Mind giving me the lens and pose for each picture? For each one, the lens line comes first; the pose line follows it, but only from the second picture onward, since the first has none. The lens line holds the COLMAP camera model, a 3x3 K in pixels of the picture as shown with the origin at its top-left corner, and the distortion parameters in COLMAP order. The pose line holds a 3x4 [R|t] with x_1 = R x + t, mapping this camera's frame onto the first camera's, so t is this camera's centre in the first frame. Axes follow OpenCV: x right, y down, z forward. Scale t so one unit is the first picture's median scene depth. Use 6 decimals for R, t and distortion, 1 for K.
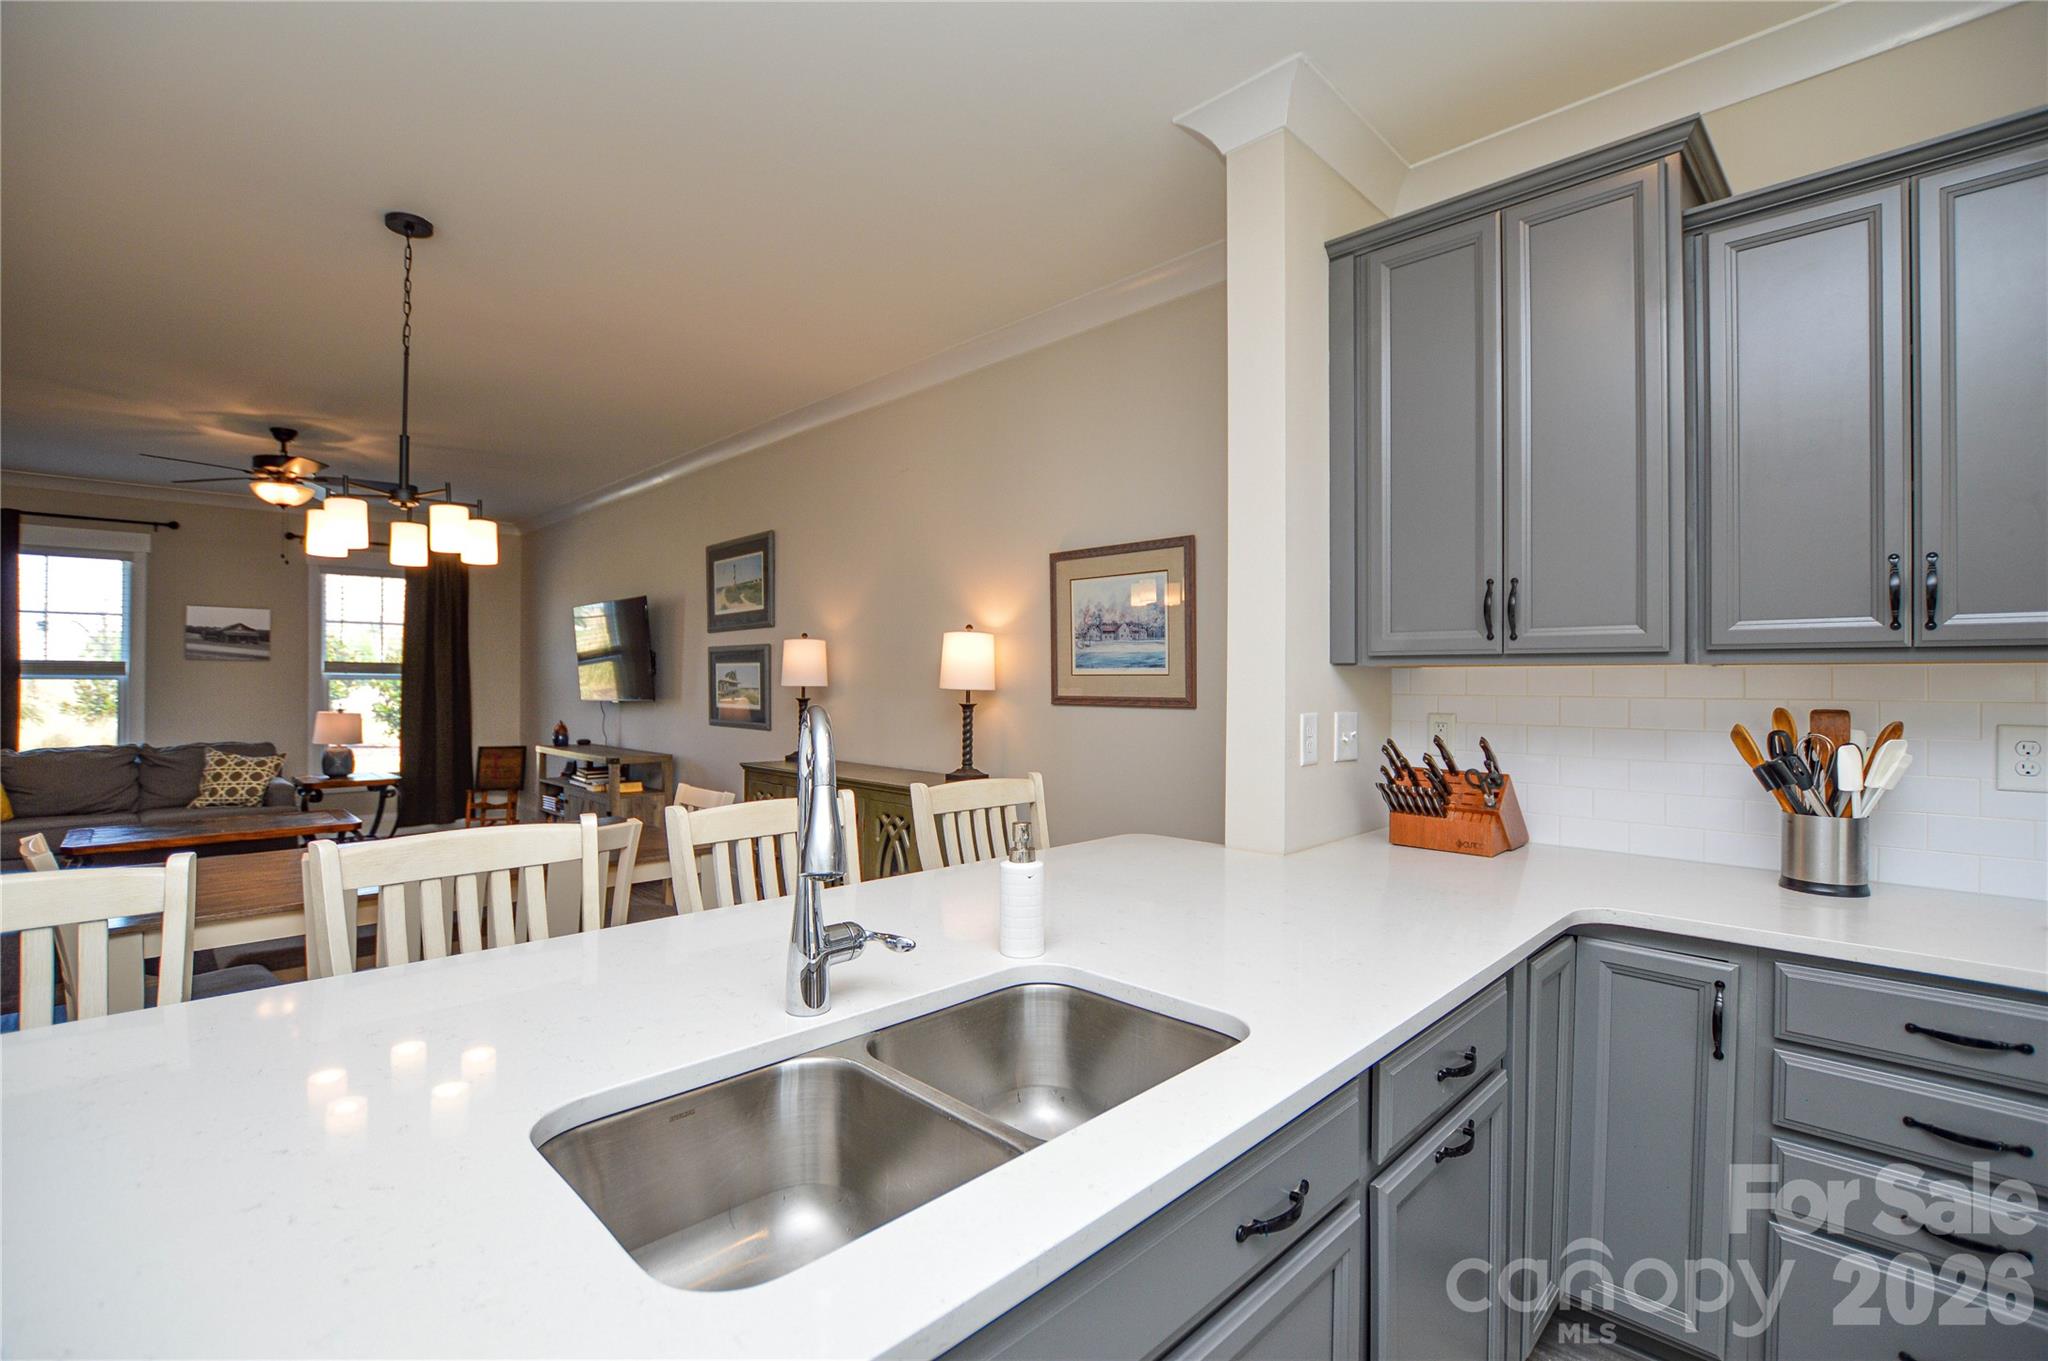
lens RADIAL K [[916.3, 0, 1016.1], [0, 916.3, 679.7], [0, 0, 1]] dist [-0.022644, 0.002971]
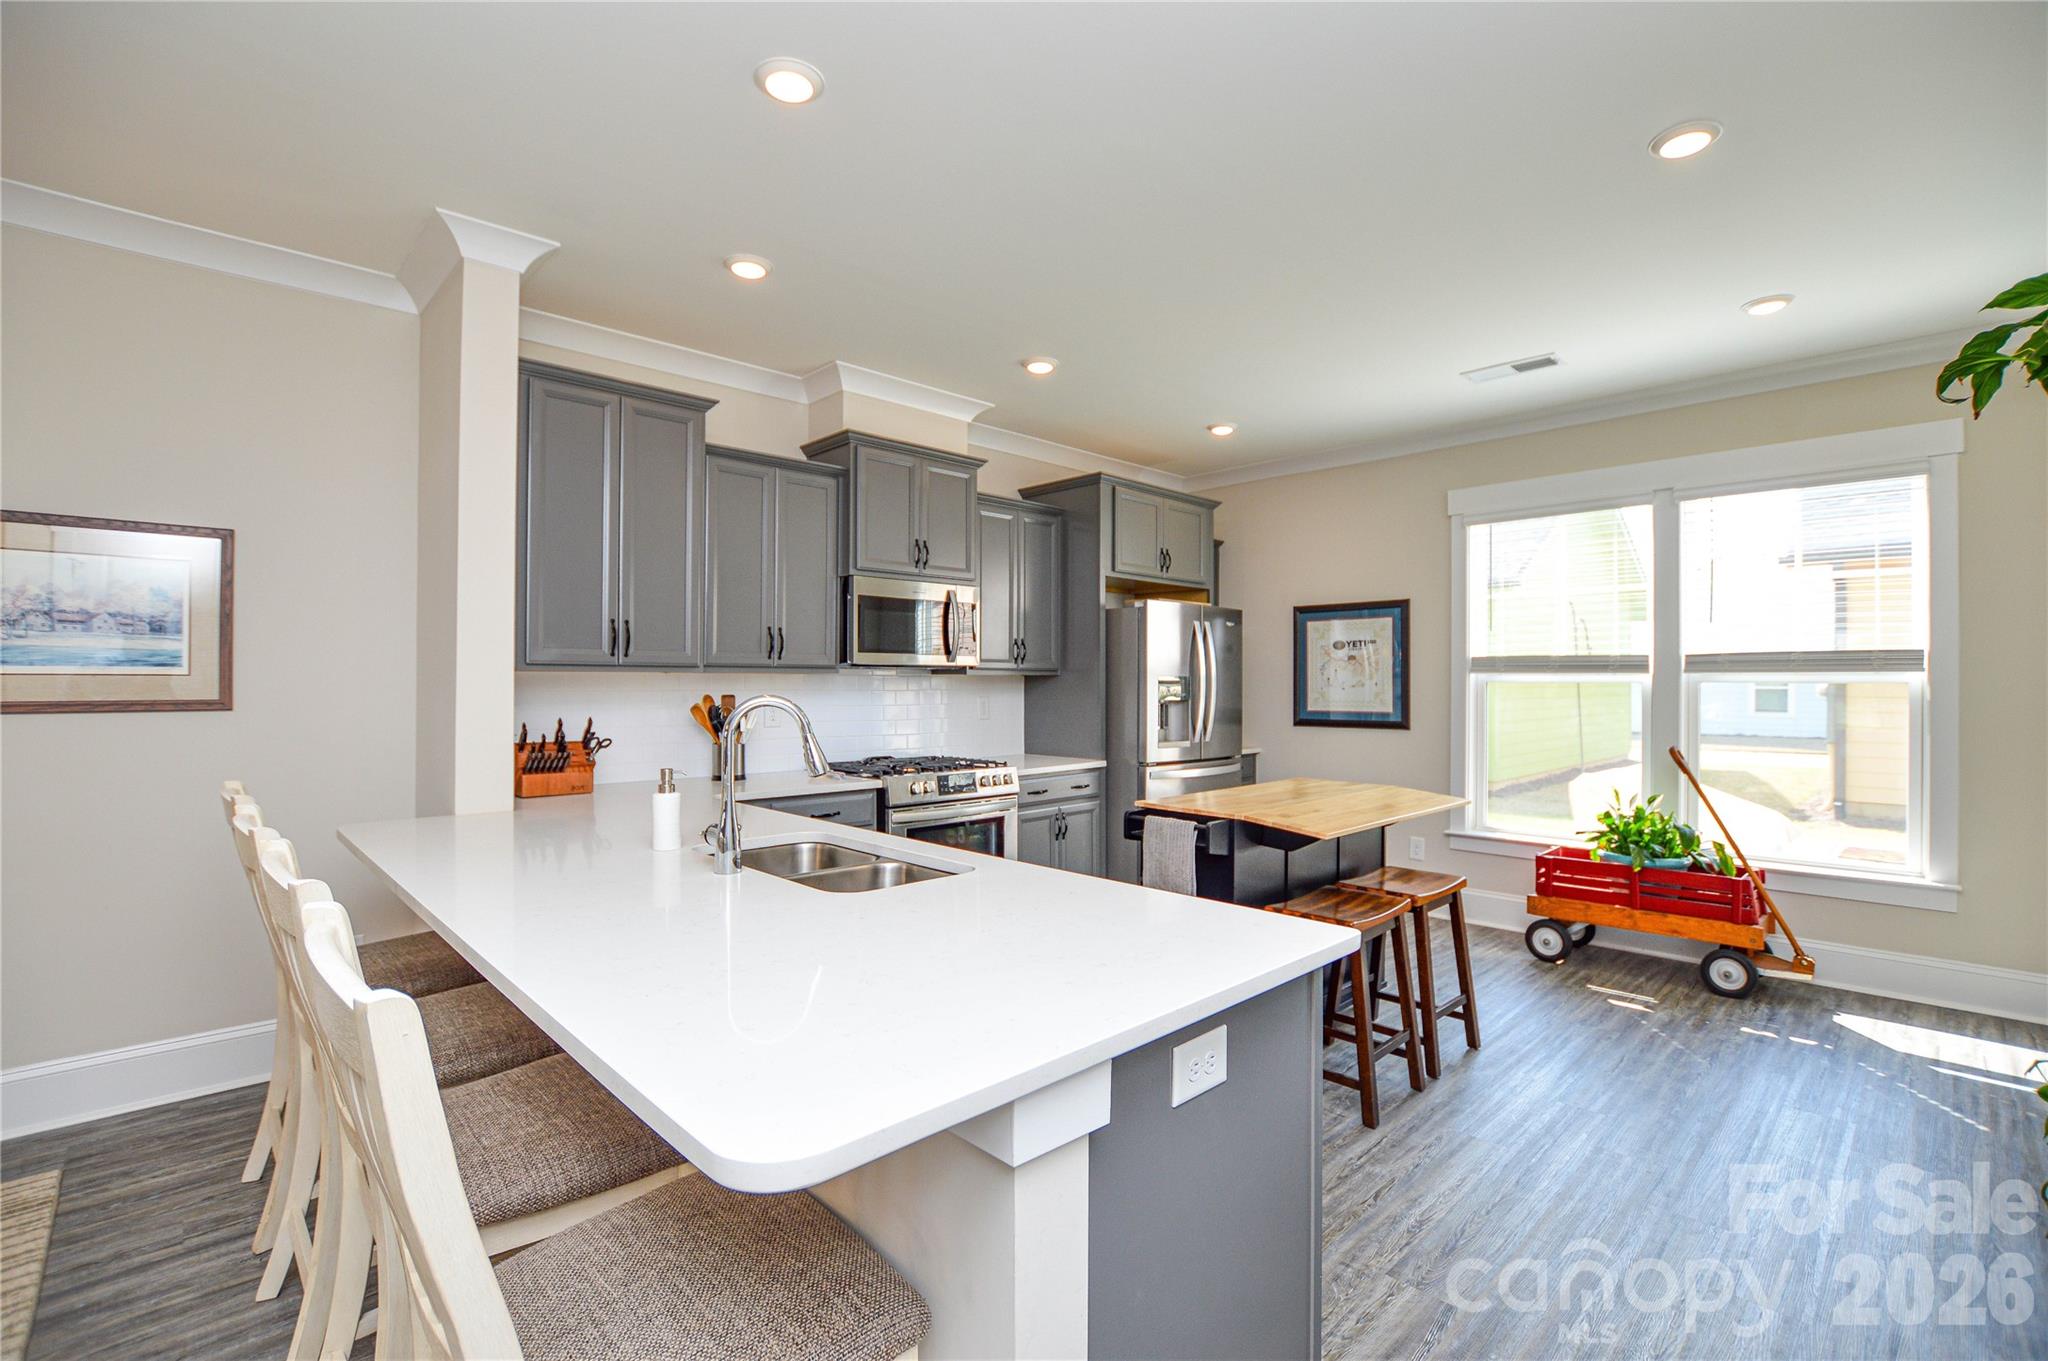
lens RADIAL K [[916.3, 0, 1035.7], [0, 916.3, 674.5], [0, 0, 1]] dist [-0.022644, 0.002971]
pose [[0.016543, 0.005258, 0.999849, -1.234566], [-0.000965, 0.999986, -0.005243, -0.003569], [-0.999863, -0.000878, 0.016548, 0.244544]]
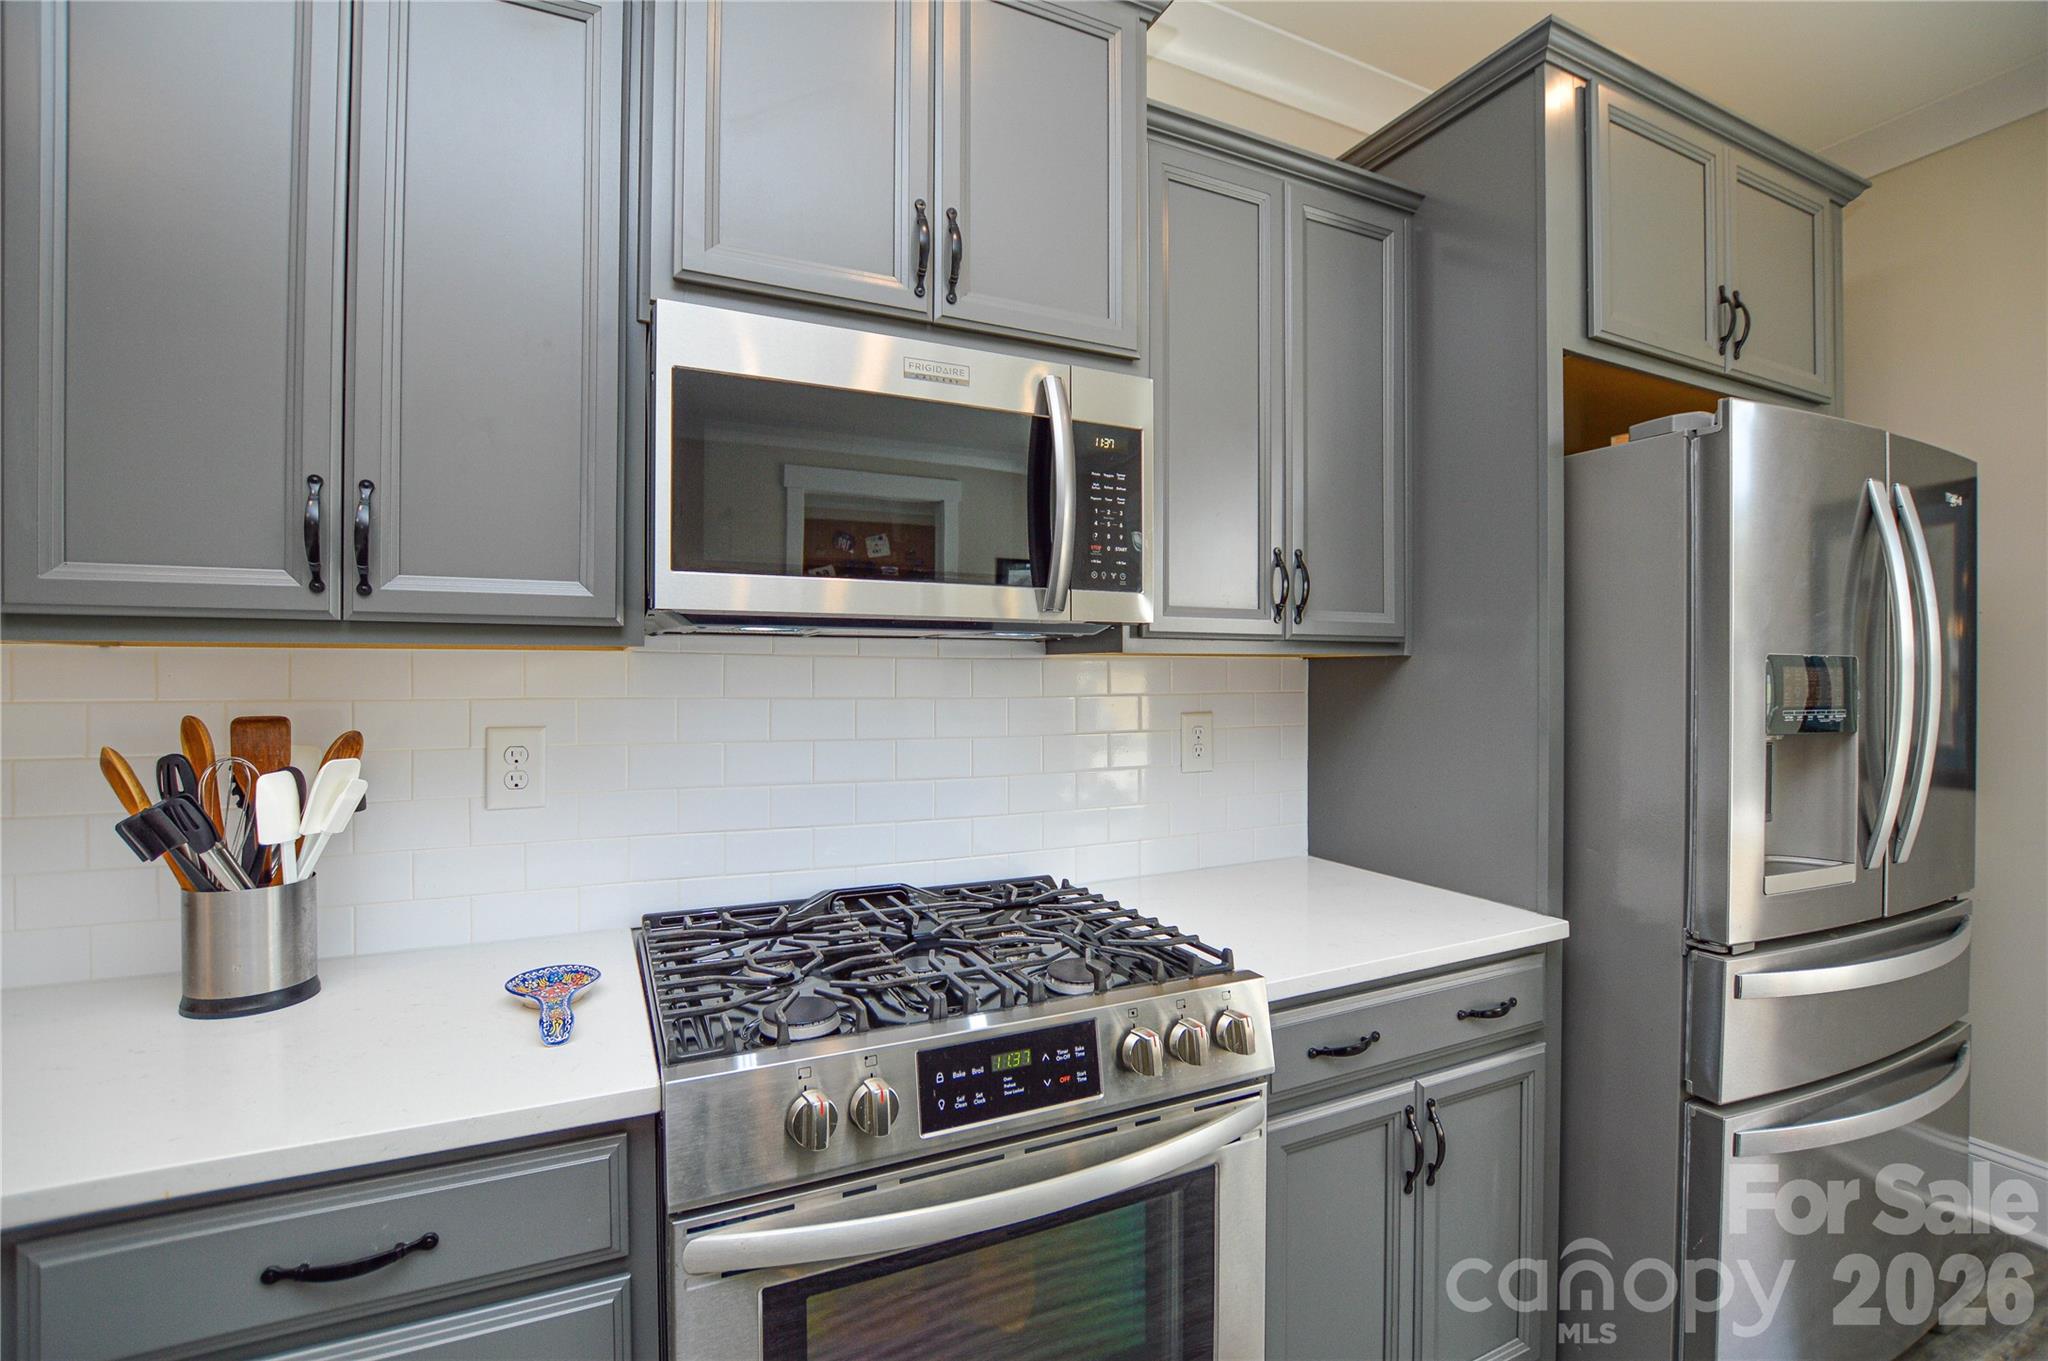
lens RADIAL K [[916.3, 0, 1023.4], [0, 916.3, 679.4], [0, 0, 1]] dist [-0.022644, 0.002971]
pose [[0.341958, -0.010278, 0.939659, 0.487562], [-0.000133, 0.999940, 0.010986, -0.000670], [-0.939715, -0.003881, 0.341936, 0.272655]]
